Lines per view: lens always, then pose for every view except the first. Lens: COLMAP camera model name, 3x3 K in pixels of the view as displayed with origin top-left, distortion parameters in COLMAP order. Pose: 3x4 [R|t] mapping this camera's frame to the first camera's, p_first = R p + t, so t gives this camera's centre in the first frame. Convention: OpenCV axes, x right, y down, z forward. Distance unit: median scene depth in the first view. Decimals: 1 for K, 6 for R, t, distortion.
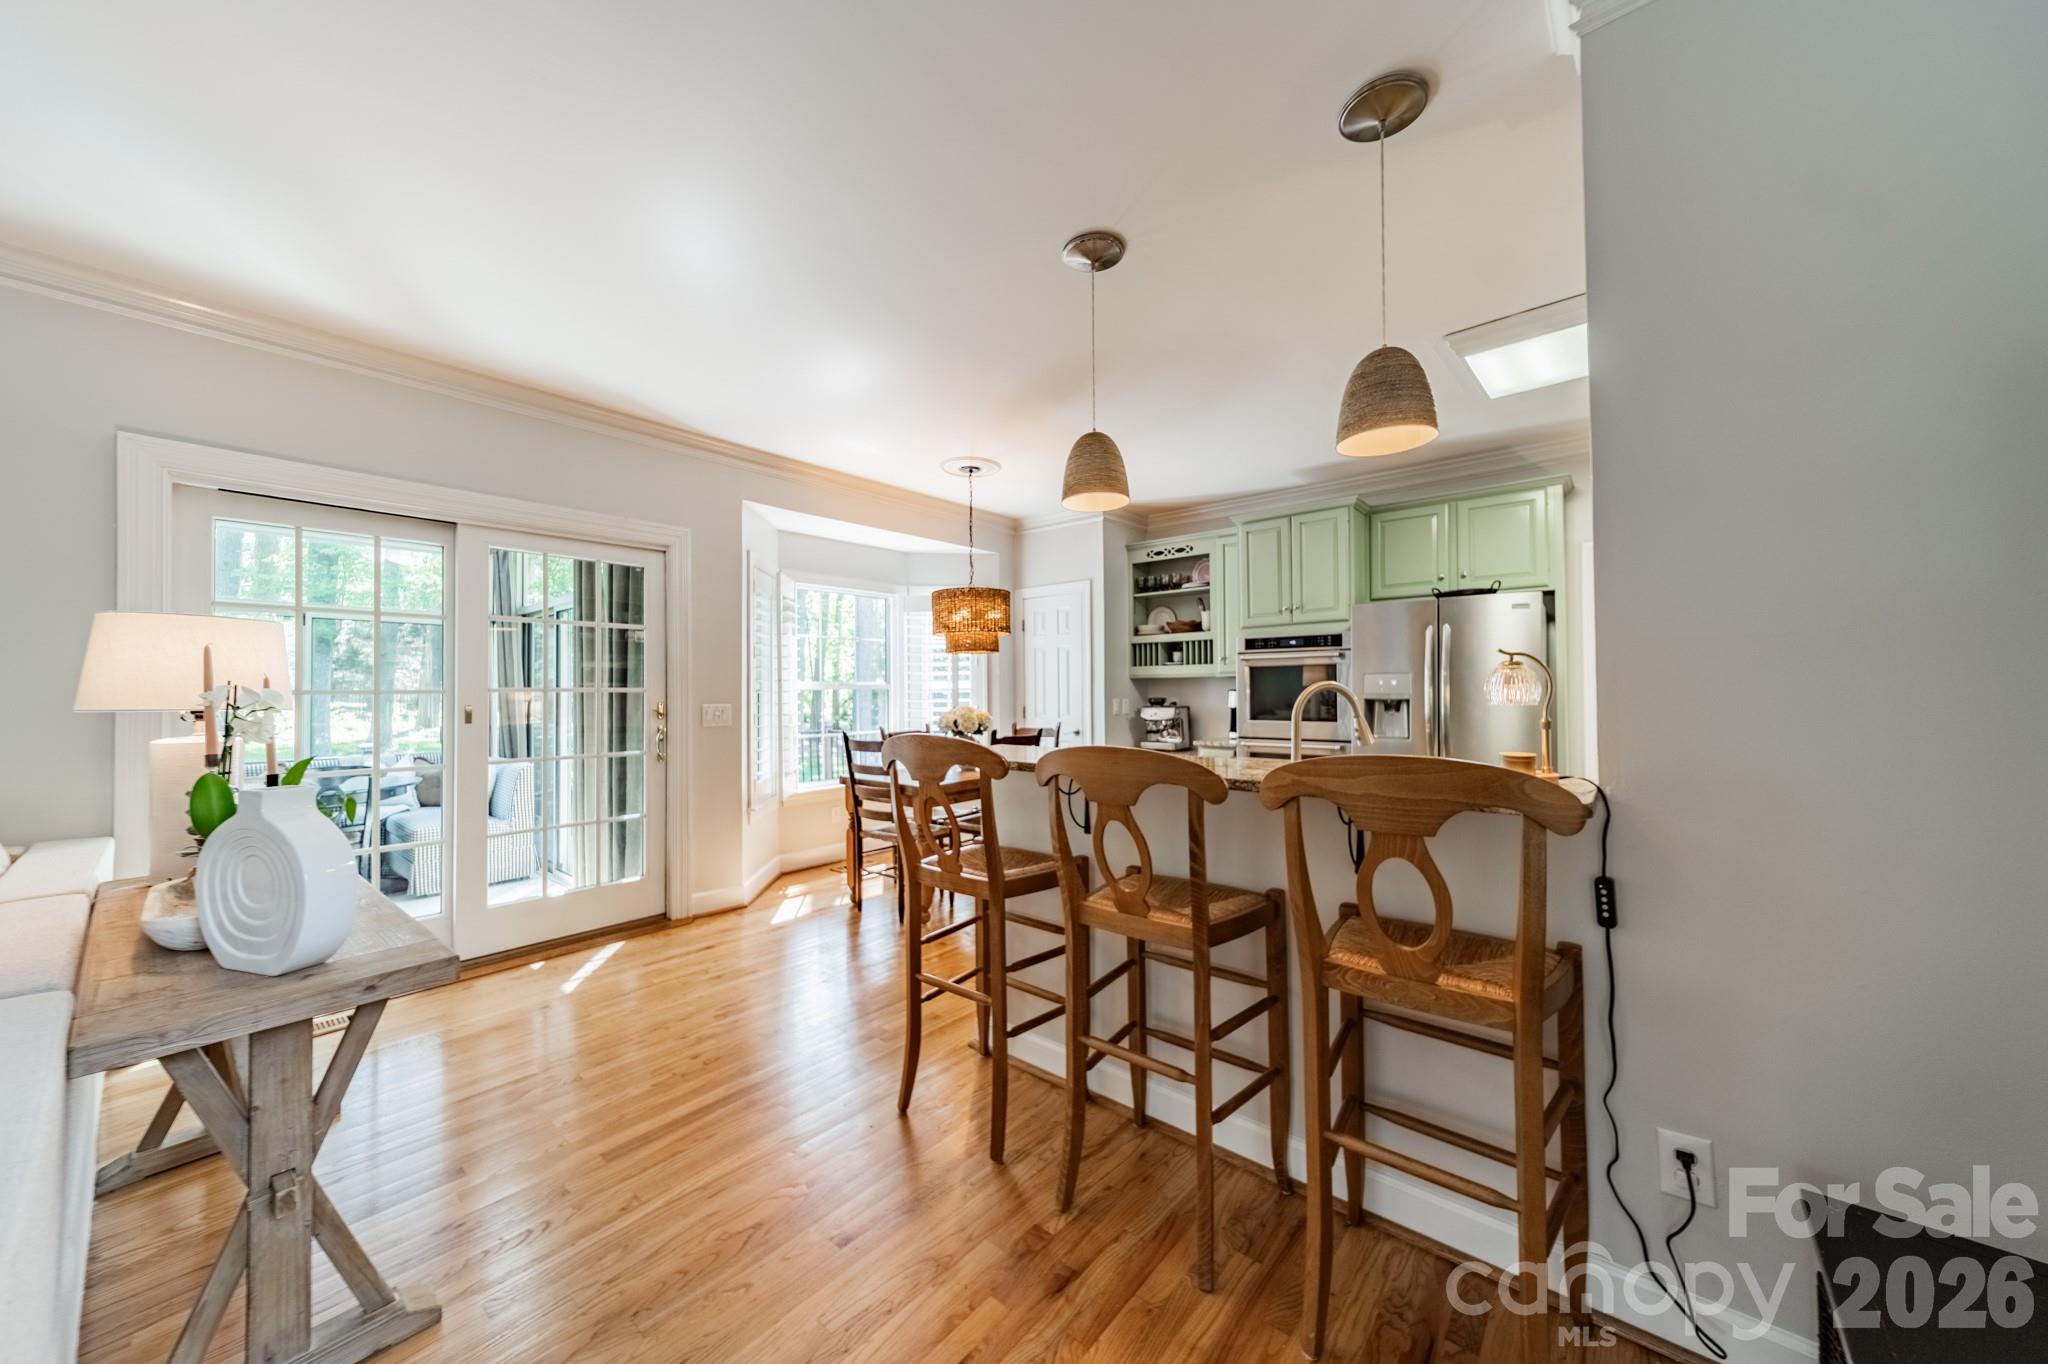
lens RADIAL K [[717.3, 0, 1029.1], [0, 717.3, 683.3], [0, 0, 1]] dist [0.005682, 0.000121]
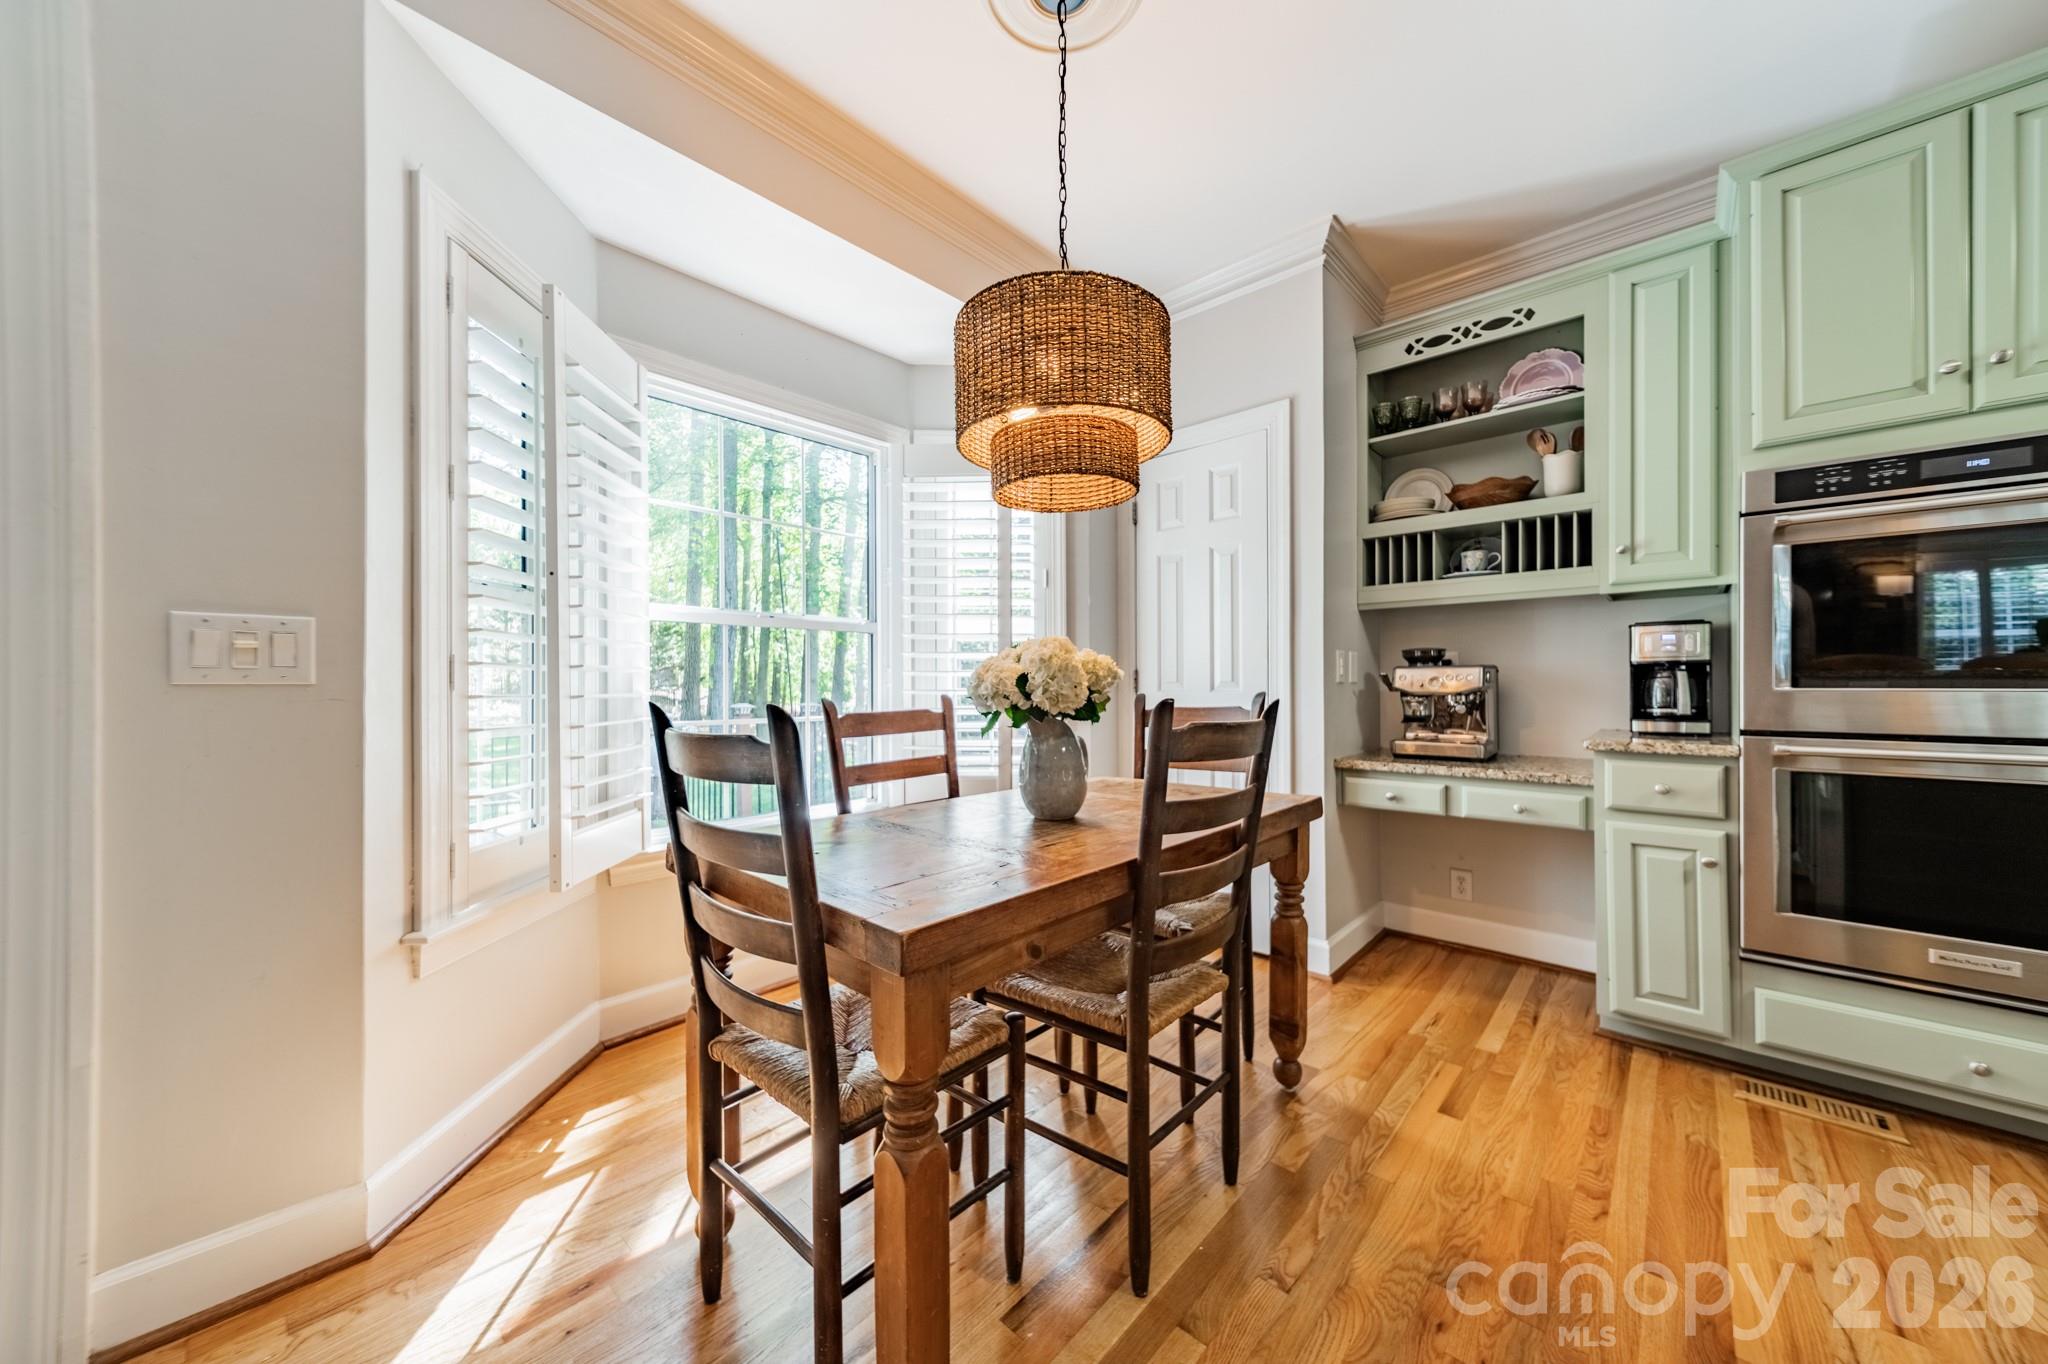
lens RADIAL K [[717.3, 0, 1032.4], [0, 717.3, 685.4], [0, 0, 1]] dist [0.005682, 0.000121]
pose [[0.999072, 0.004478, -0.042833, -0.068114], [-0.003762, 0.999852, 0.016775, 0.041036], [0.042902, -0.016598, 0.998941, 0.550615]]
